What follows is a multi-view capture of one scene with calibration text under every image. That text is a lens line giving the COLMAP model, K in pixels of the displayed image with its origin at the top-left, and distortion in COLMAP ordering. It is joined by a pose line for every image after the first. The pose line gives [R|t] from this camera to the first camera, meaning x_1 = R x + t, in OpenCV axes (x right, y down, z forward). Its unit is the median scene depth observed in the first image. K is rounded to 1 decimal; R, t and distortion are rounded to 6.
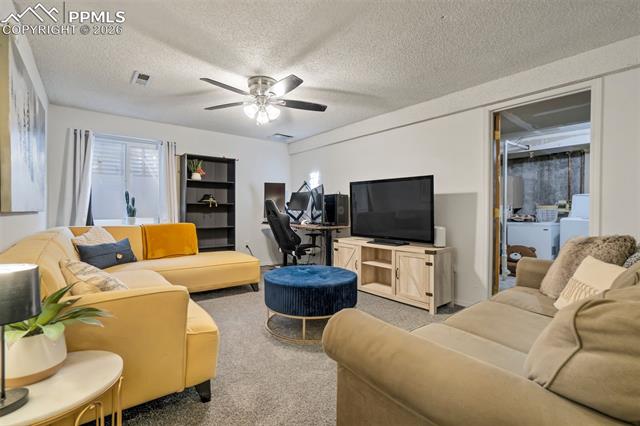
lens RADIAL K [[298.4, 0, 322.1], [0, 298.4, 217.4], [0, 0, 1]] dist [-0.001882, 0.000380]
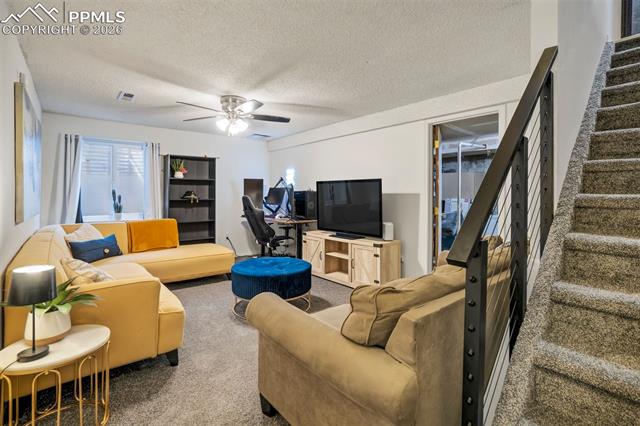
lens RADIAL K [[304.0, 0, 322.6], [0, 304.0, 200.3], [0, 0, 1]] dist [0.003345, 0.000804]
pose [[0.999758, -0.003578, 0.021709, 0.112181], [0.003790, 0.999945, -0.009734, -0.044517], [-0.021673, 0.009814, 0.999717, -0.171165]]
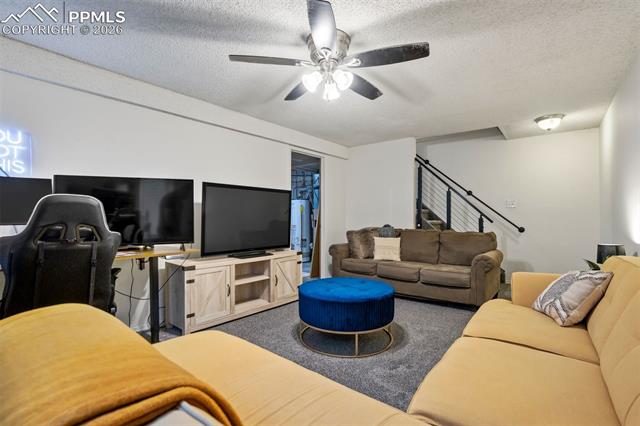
lens RADIAL K [[298.4, 0, 322.1], [0, 298.4, 217.4], [0, 0, 1]] dist [-0.001882, 0.000380]
pose [[-0.200931, -0.010064, 0.979554, -0.802593], [0.023402, 0.999613, 0.015071, -0.044046], [-0.979326, 0.025952, -0.200618, 1.051199]]
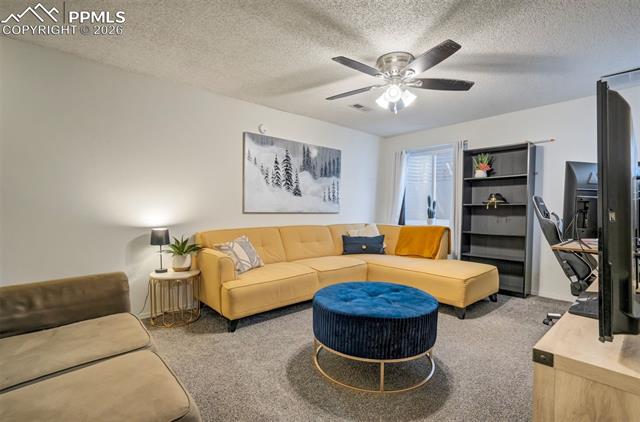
lens RADIAL K [[300.9, 0, 320.0], [0, 300.9, 211.0], [0, 0, 1]] dist [-0.000423, -0.000088]
pose [[0.041699, 0.001704, -0.999129, 0.599032], [-0.038035, 0.999276, 0.000117, -0.018064], [0.998406, 0.037997, 0.041734, 0.717234]]
